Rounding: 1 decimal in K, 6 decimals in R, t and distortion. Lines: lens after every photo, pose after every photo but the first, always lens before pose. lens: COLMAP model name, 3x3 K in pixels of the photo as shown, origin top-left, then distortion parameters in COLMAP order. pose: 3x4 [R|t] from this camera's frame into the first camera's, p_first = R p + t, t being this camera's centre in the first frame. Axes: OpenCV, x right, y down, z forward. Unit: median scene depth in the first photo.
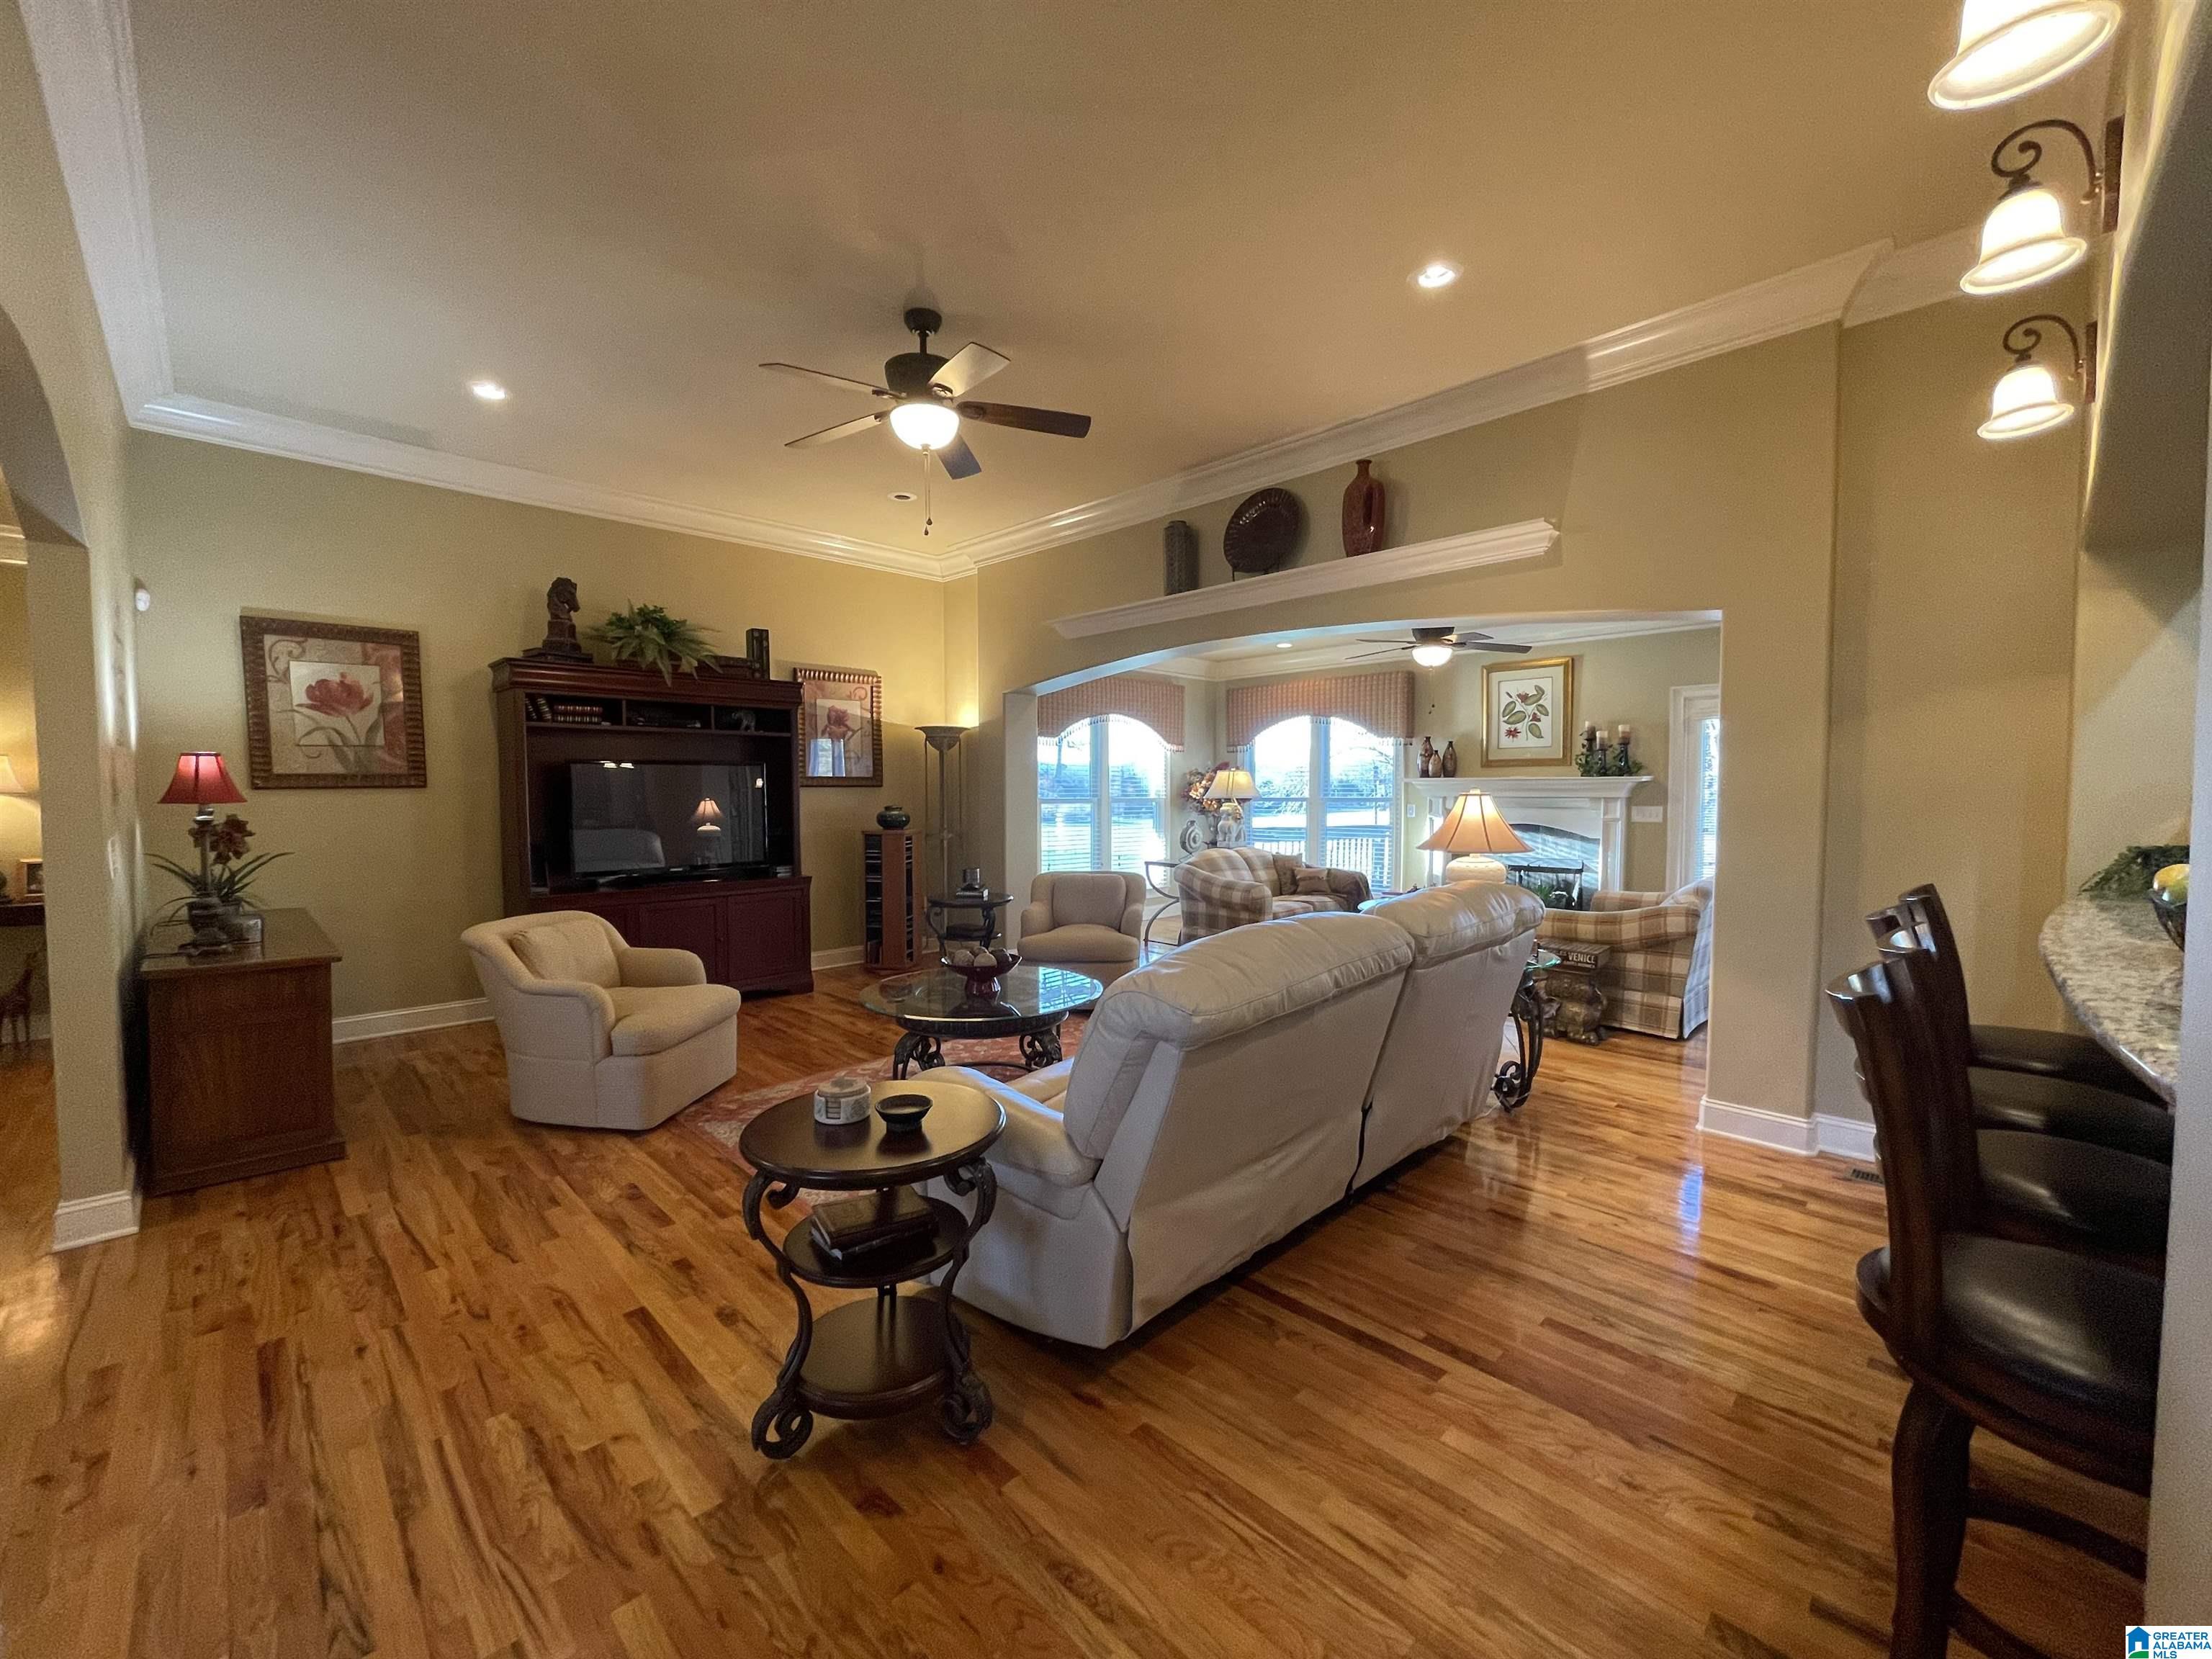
lens RADIAL K [[897.6, 0, 1102.3], [0, 897.6, 835.9], [0, 0, 1]] dist [-0.003547, -0.000232]
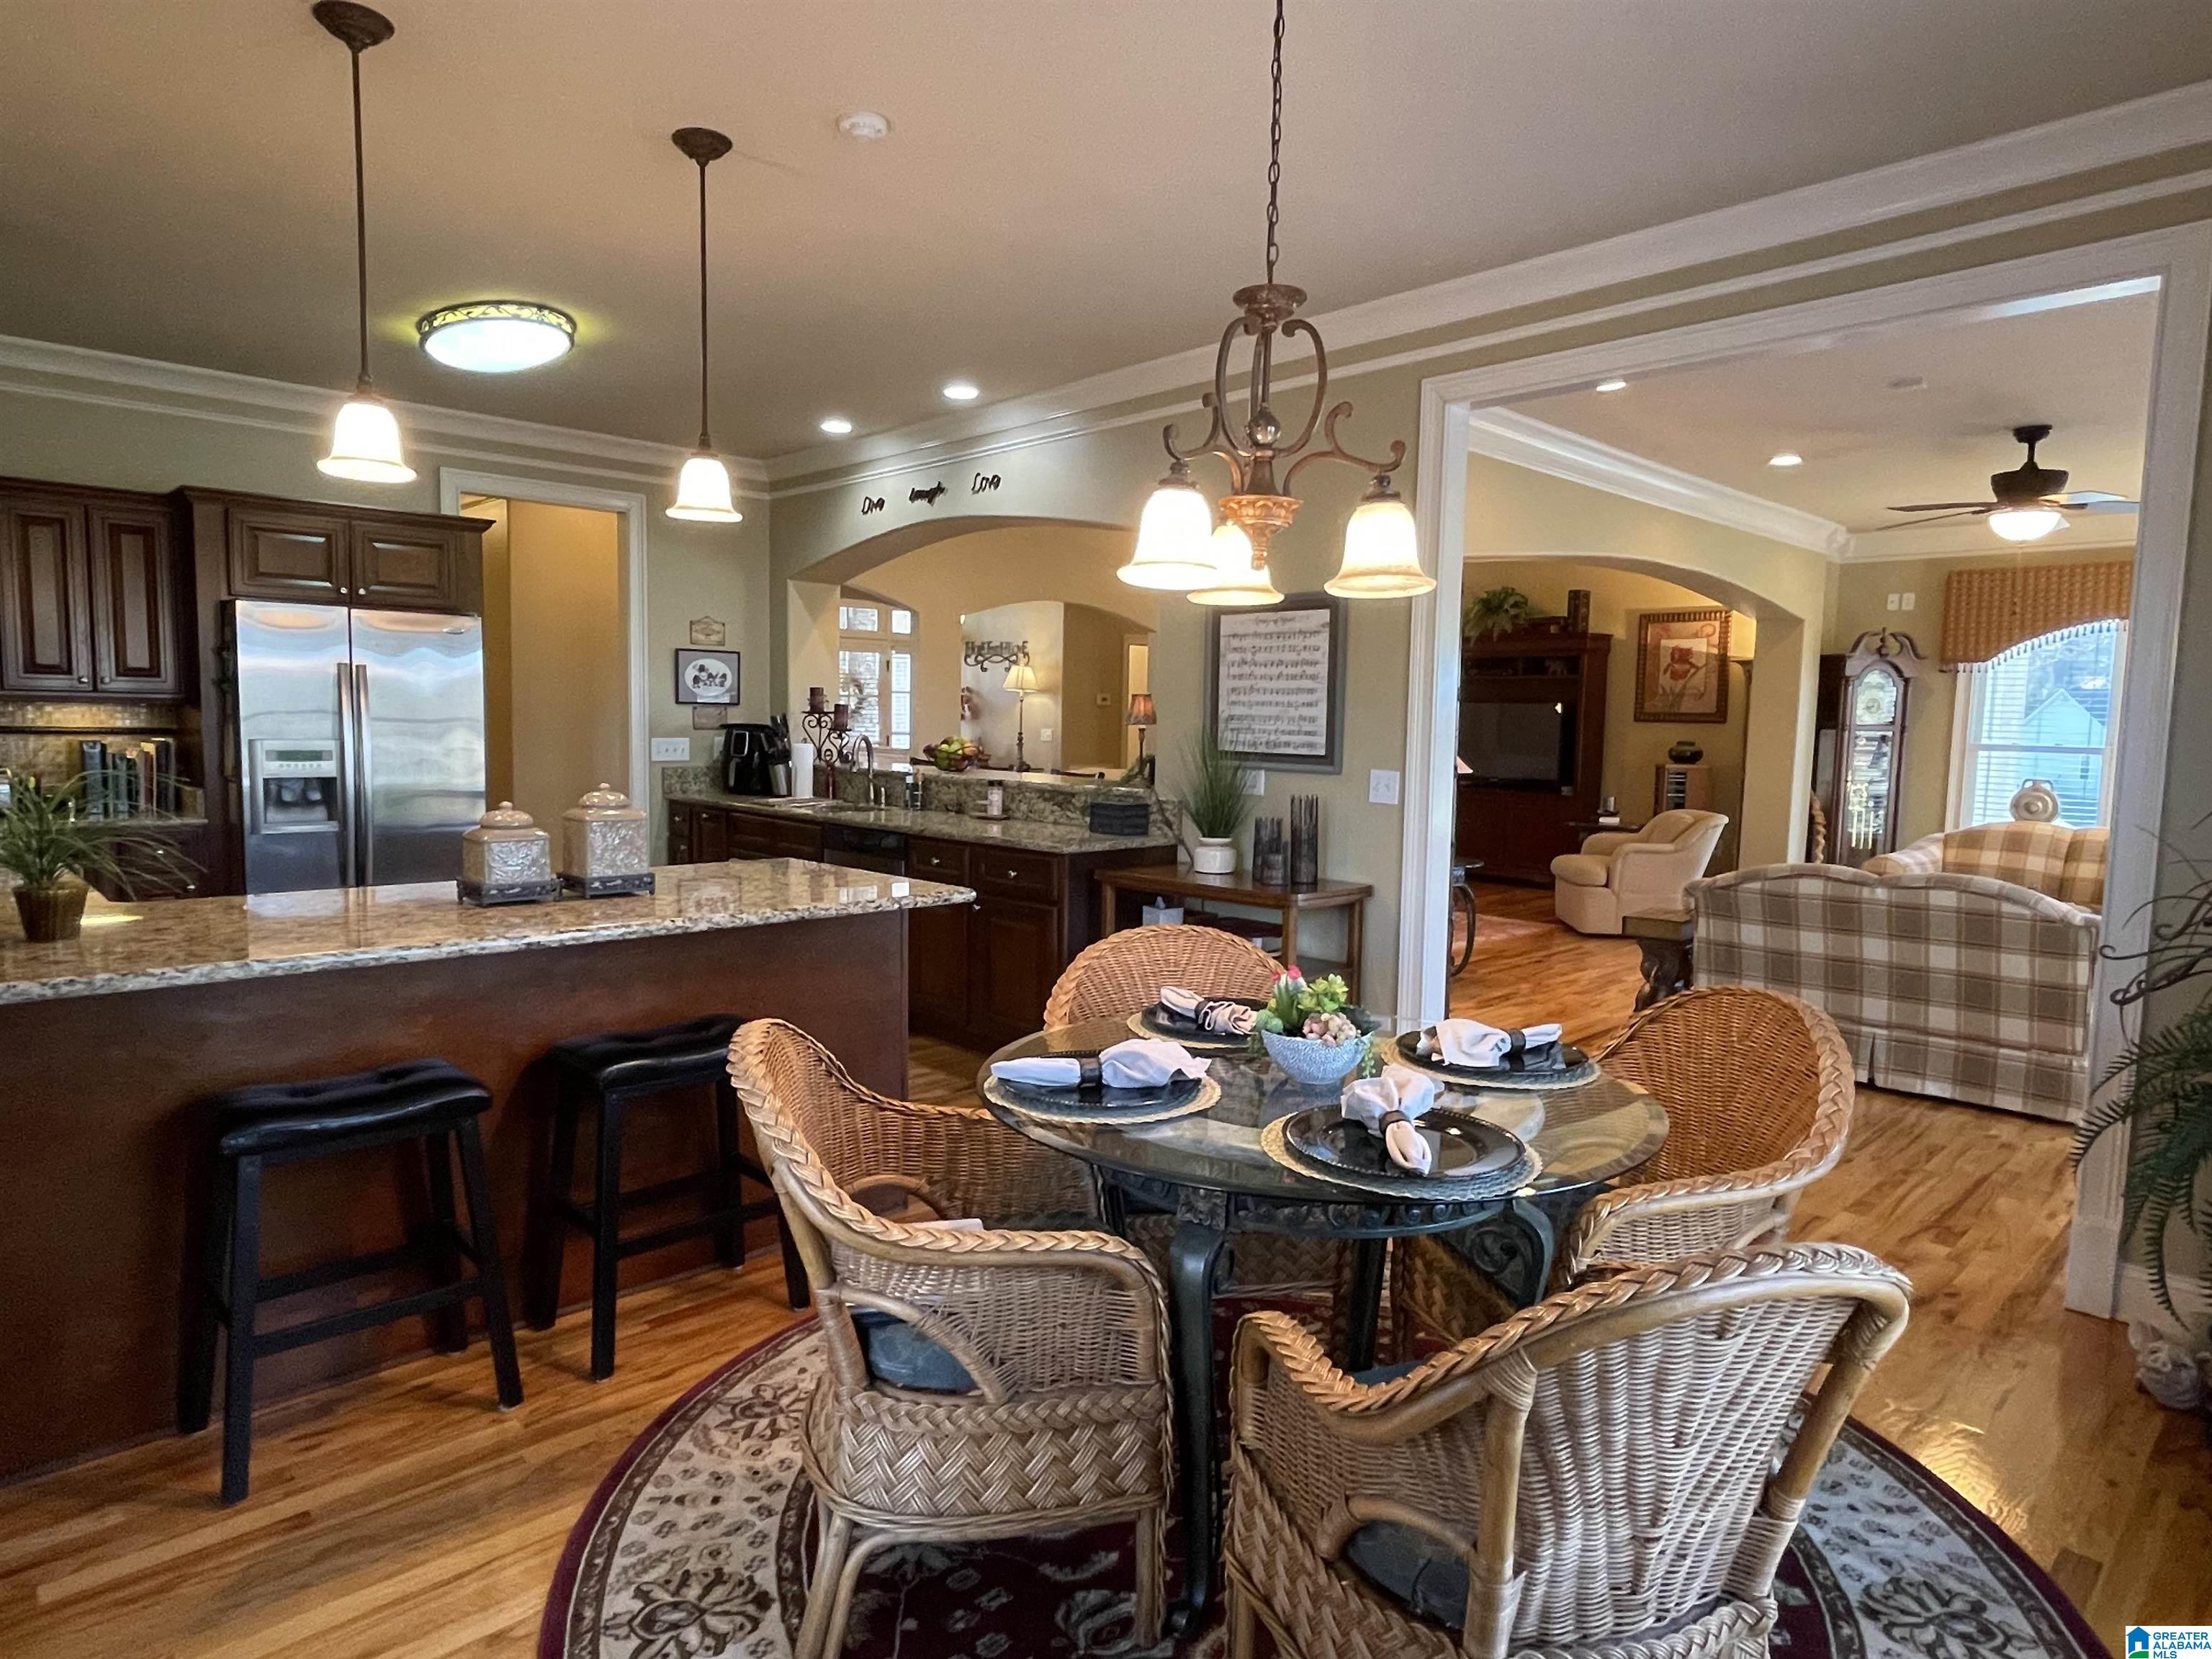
lens RADIAL K [[1306.2, 0, 1106.8], [0, 1306.2, 836.8], [0, 0, 1]] dist [-0.003439, -0.000229]
pose [[-0.008630, 0.096340, -0.995311, 1.264888], [-0.072578, 0.992663, 0.096713, -0.020759], [0.997325, 0.073072, -0.001575, 0.349684]]
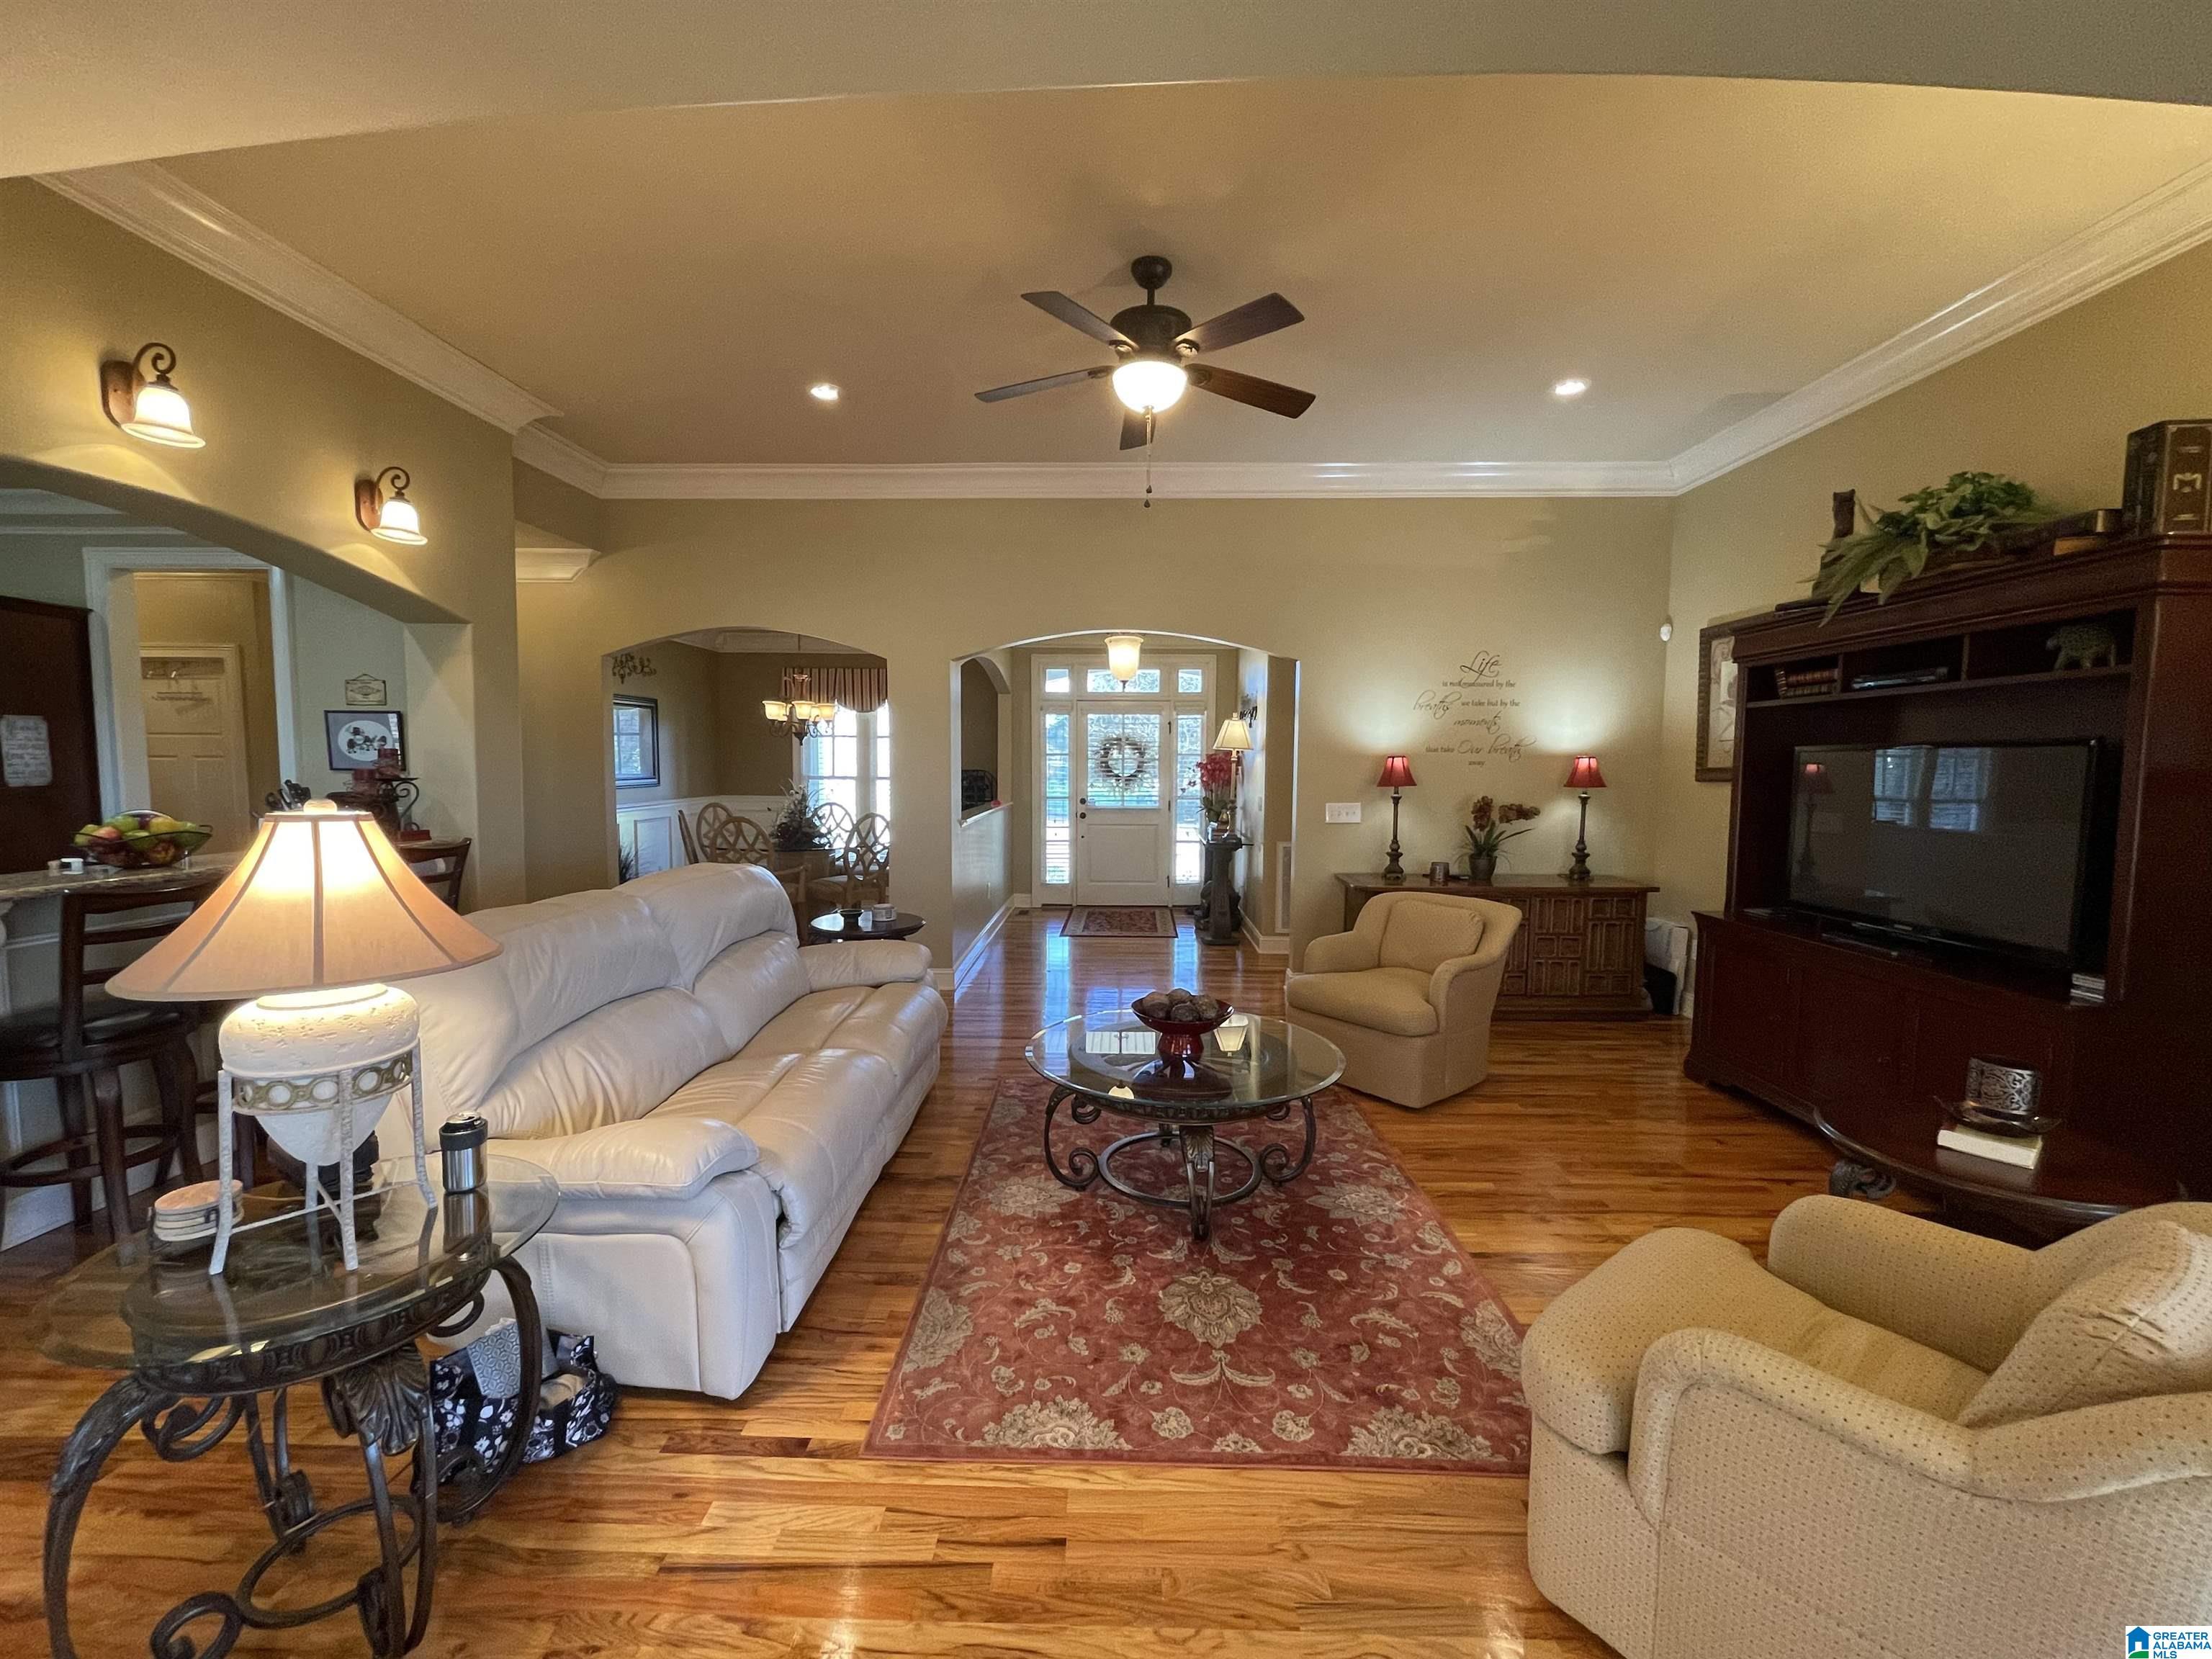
lens RADIAL K [[900.5, 0, 1101.8], [0, 900.5, 833.2], [0, 0, 1]] dist [0.000210, -0.000081]
pose [[-0.720718, 0.047032, -0.691631, 0.259943], [-0.045278, 0.992372, 0.114666, -0.056807], [0.691748, 0.113958, -0.713091, 0.879453]]
